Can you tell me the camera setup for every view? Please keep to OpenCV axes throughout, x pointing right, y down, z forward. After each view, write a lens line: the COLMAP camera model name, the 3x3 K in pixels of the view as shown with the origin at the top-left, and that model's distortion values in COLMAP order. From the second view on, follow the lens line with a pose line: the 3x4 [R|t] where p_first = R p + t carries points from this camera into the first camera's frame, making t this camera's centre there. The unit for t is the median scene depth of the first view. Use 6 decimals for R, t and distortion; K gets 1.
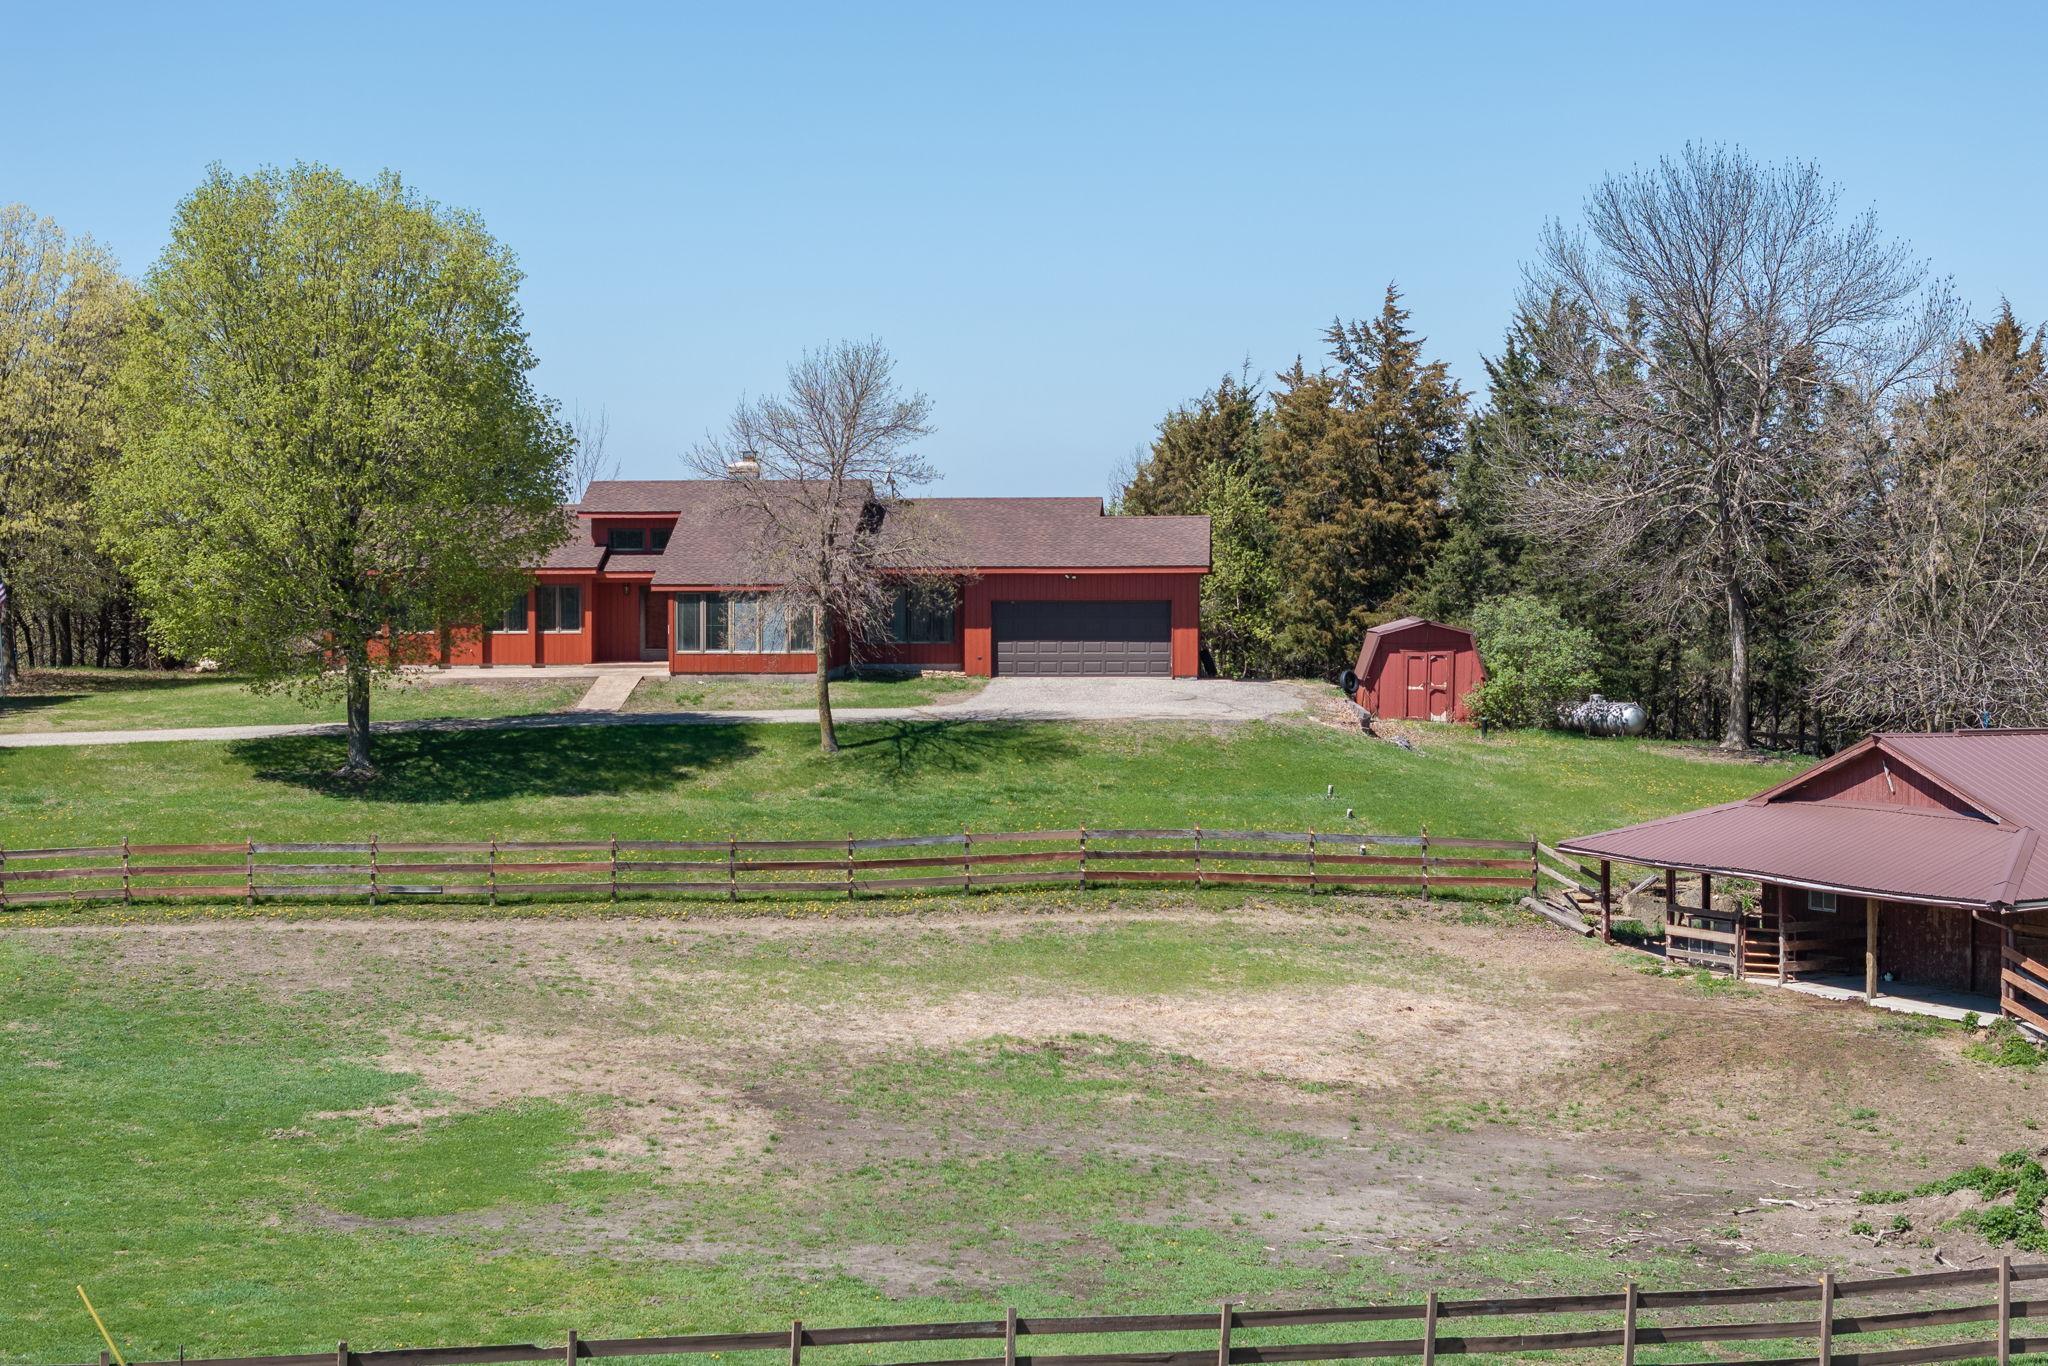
lens RADIAL K [[4121.3, 0, 1024.0], [0, 4121.3, 683.0], [0, 0, 1]] dist [-0.237503, 4.451566]
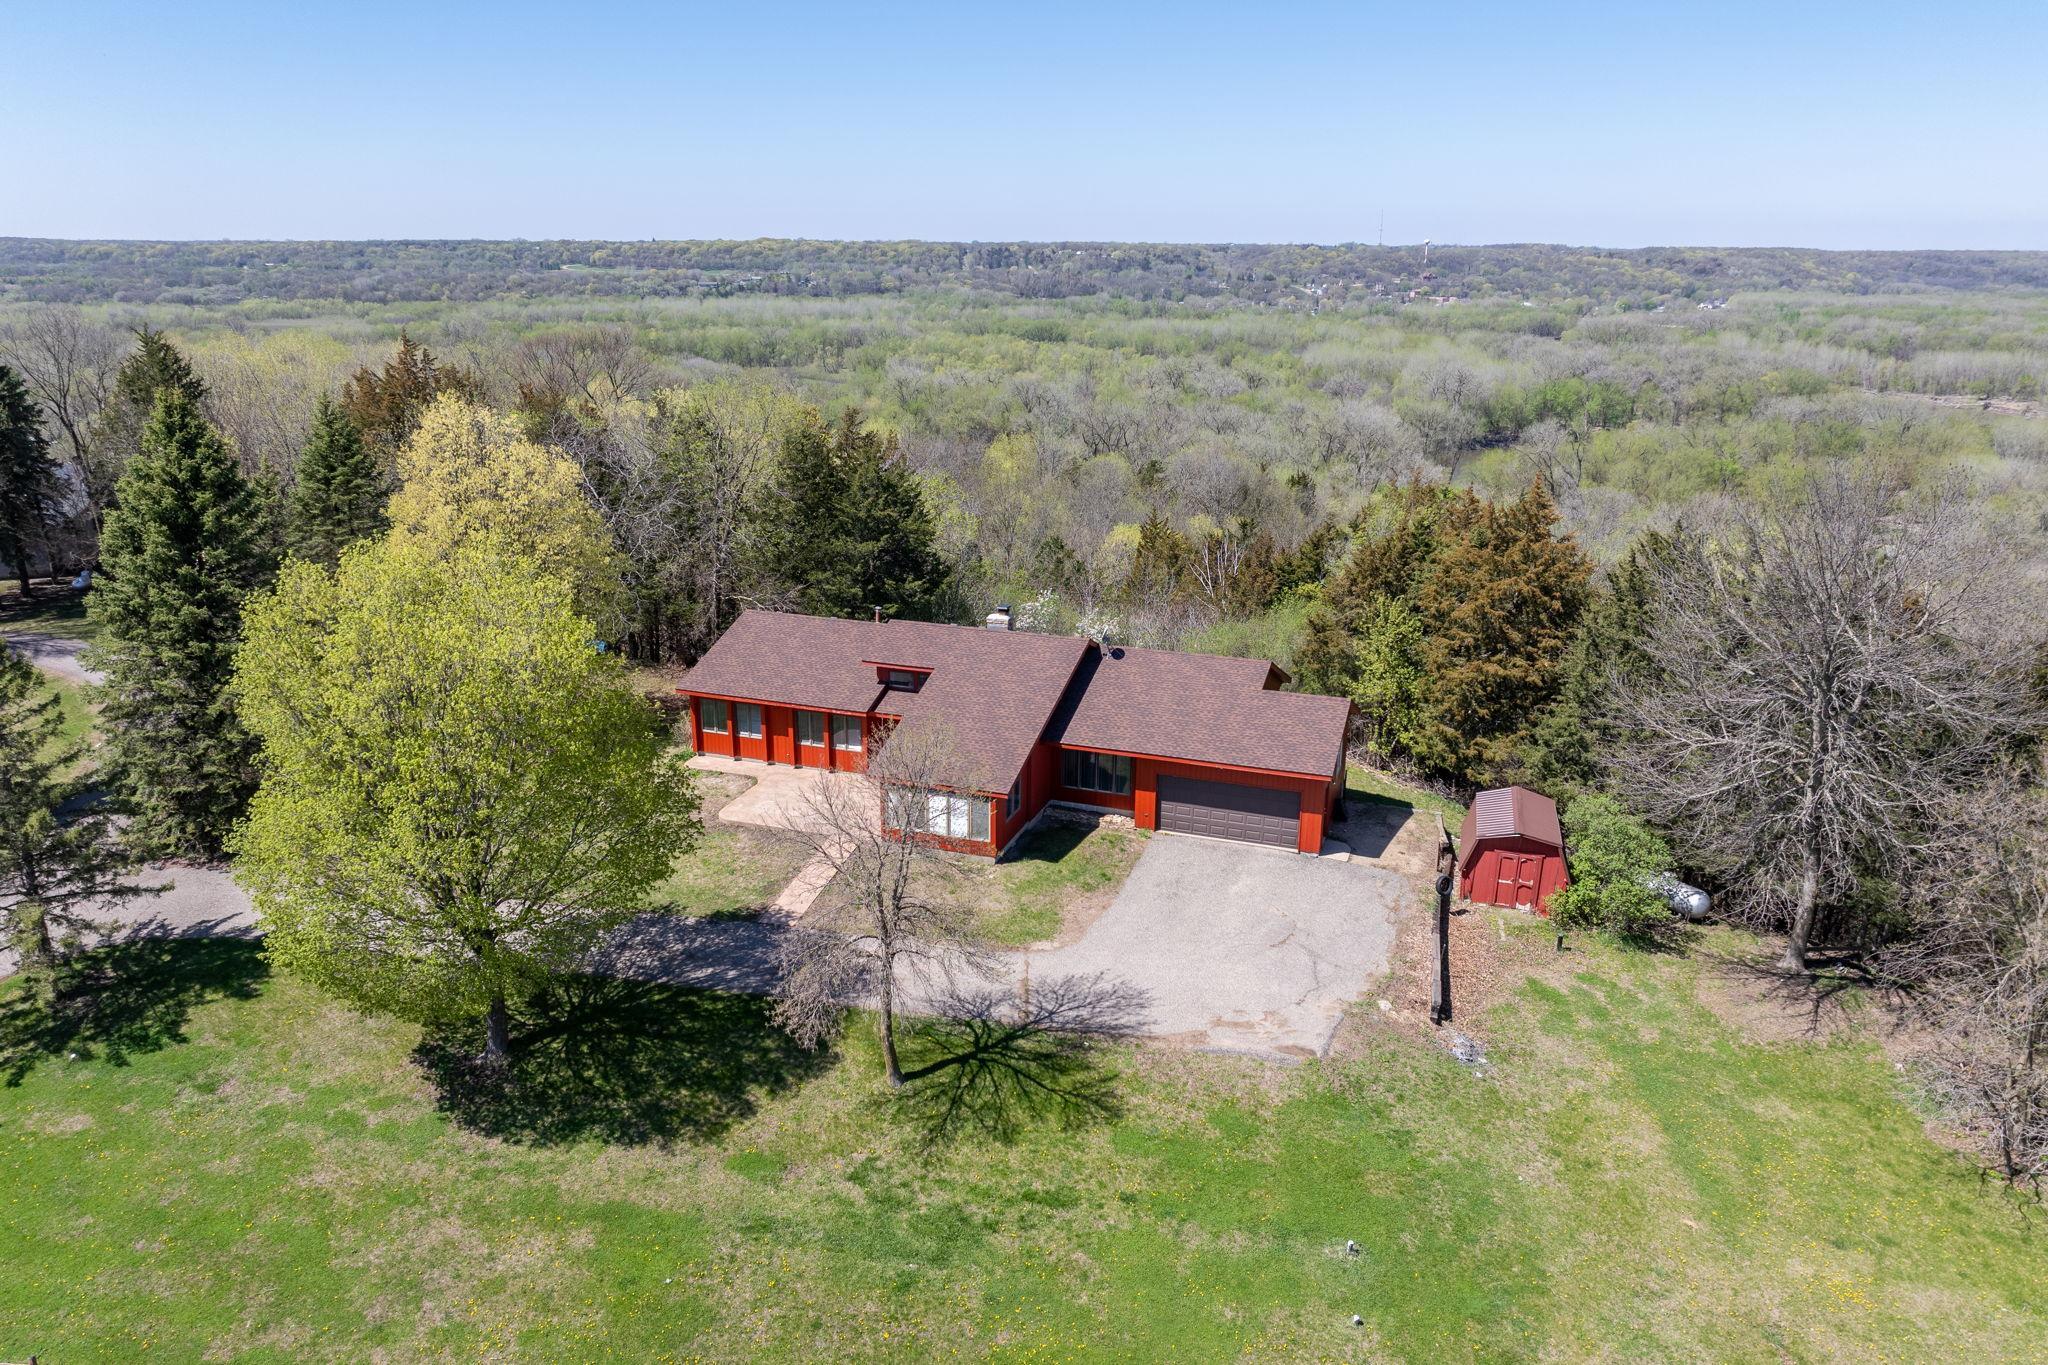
lens RADIAL K [[1438.6, 0, 1029.9], [0, 1438.6, 681.1], [0, 0, 1]] dist [-0.030996, 0.013607]
pose [[0.960947, 0.088220, -0.262295, 0.077357], [-0.016488, 0.964393, 0.263957, -0.186736], [0.276242, -0.249324, 0.928185, 0.689854]]
